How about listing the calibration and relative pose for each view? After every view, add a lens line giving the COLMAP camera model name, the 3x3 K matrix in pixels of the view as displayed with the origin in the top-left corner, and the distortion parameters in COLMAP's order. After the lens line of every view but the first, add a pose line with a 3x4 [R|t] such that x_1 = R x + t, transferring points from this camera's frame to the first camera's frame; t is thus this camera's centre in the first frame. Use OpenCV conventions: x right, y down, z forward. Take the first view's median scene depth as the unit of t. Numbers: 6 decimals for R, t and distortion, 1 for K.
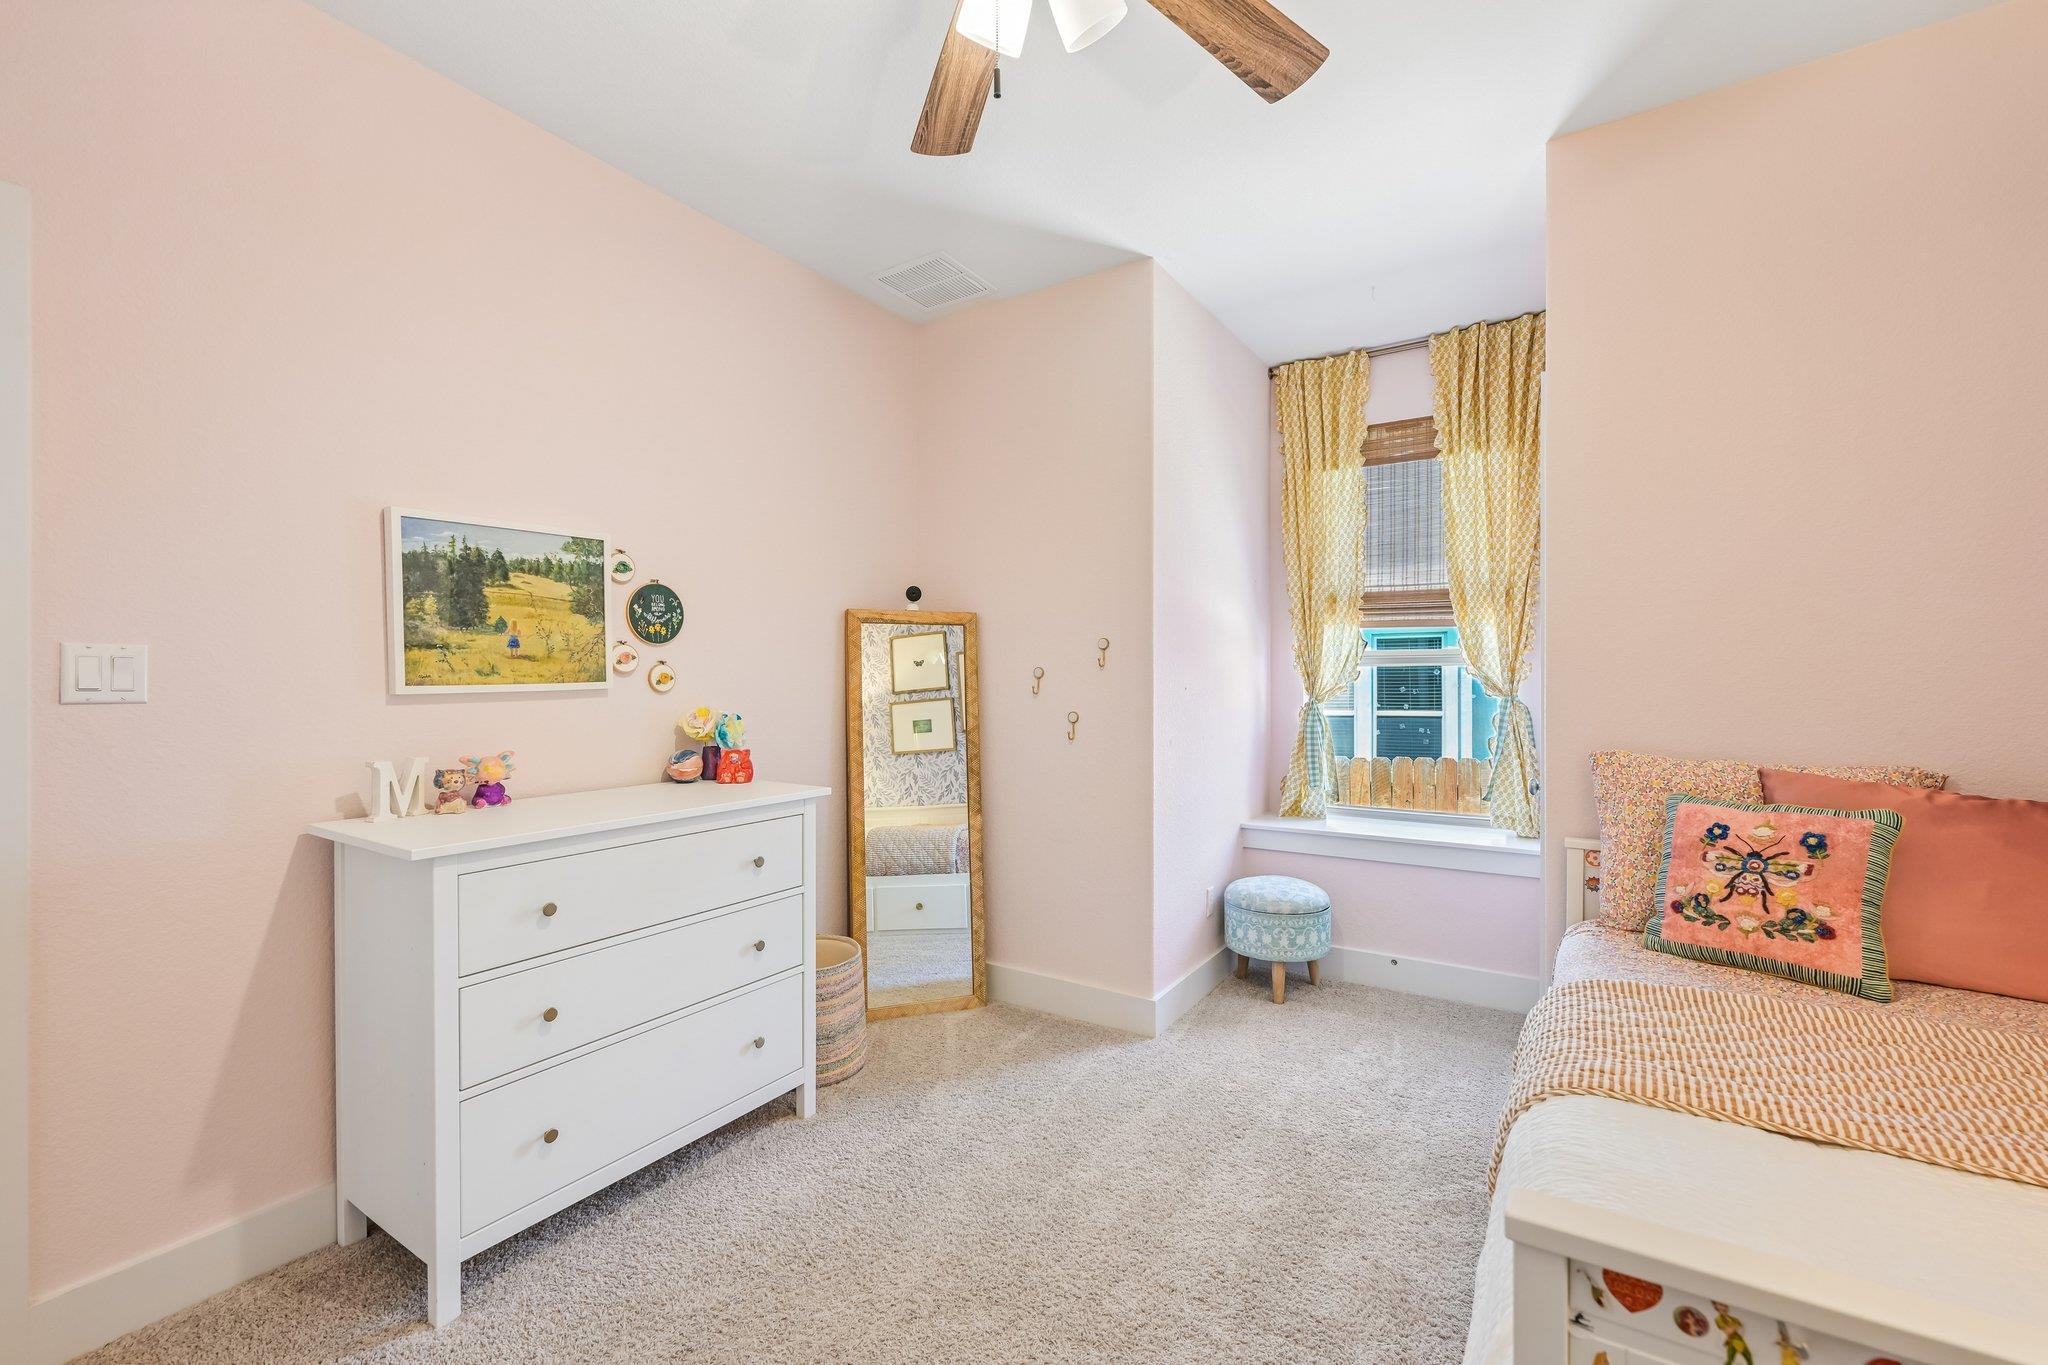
lens RADIAL K [[873.7, 0, 1031.4], [0, 873.7, 681.0], [0, 0, 1]] dist [-0.001100, 0.001110]
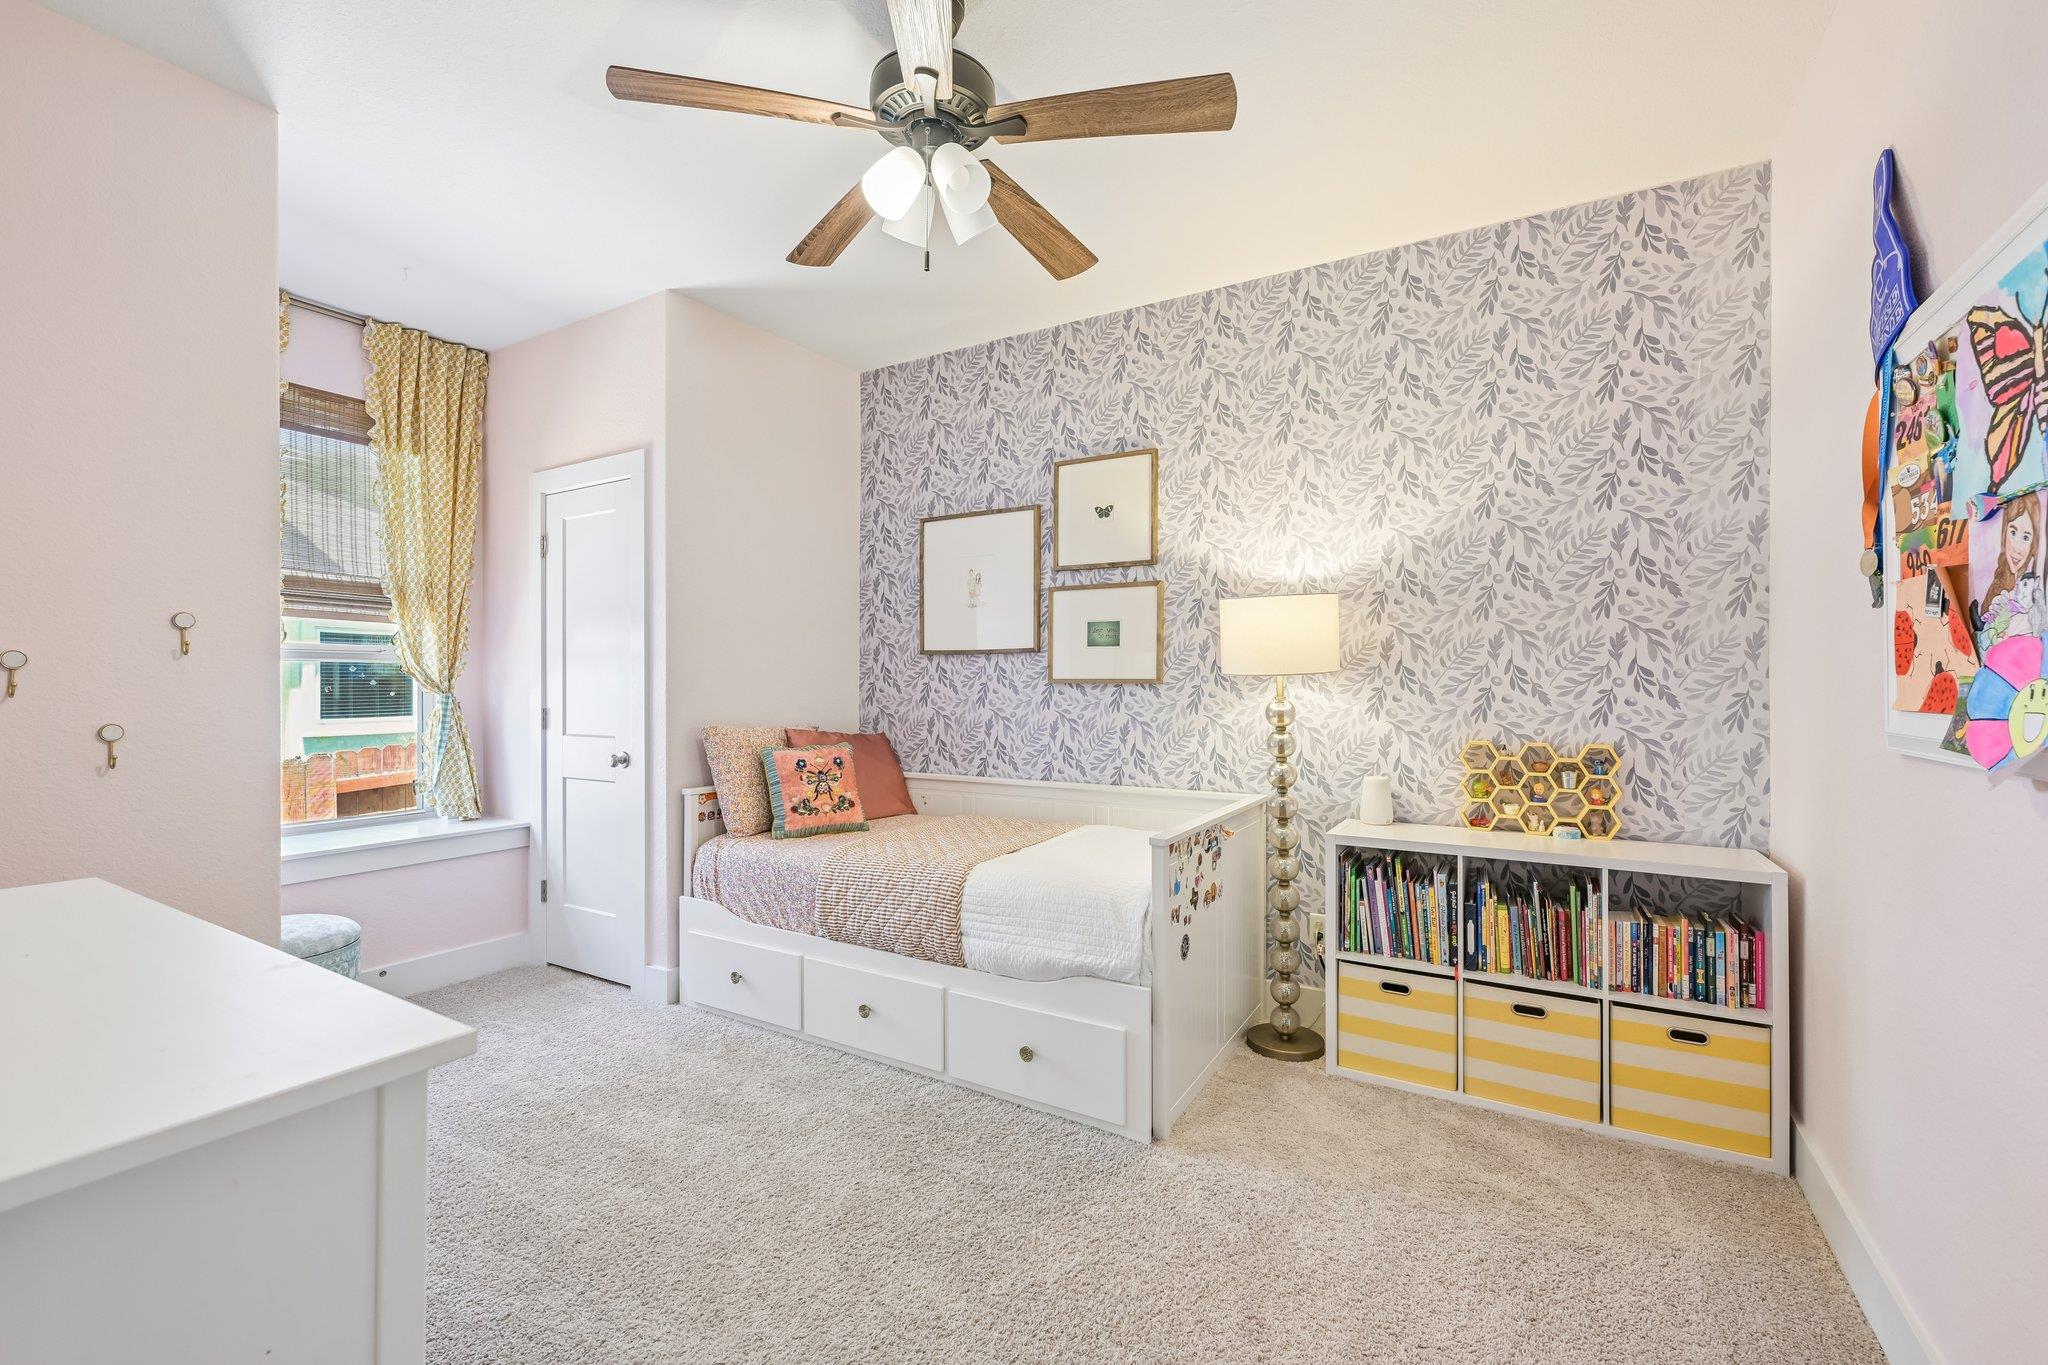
lens RADIAL K [[873.7, 0, 1030.0], [0, 873.7, 681.5], [0, 0, 1]] dist [-0.001100, 0.001110]
pose [[-0.056266, 0.001484, 0.998415, -1.017452], [-0.003751, 0.999992, -0.001698, 0.003800], [-0.998409, -0.003841, -0.056260, 0.621158]]
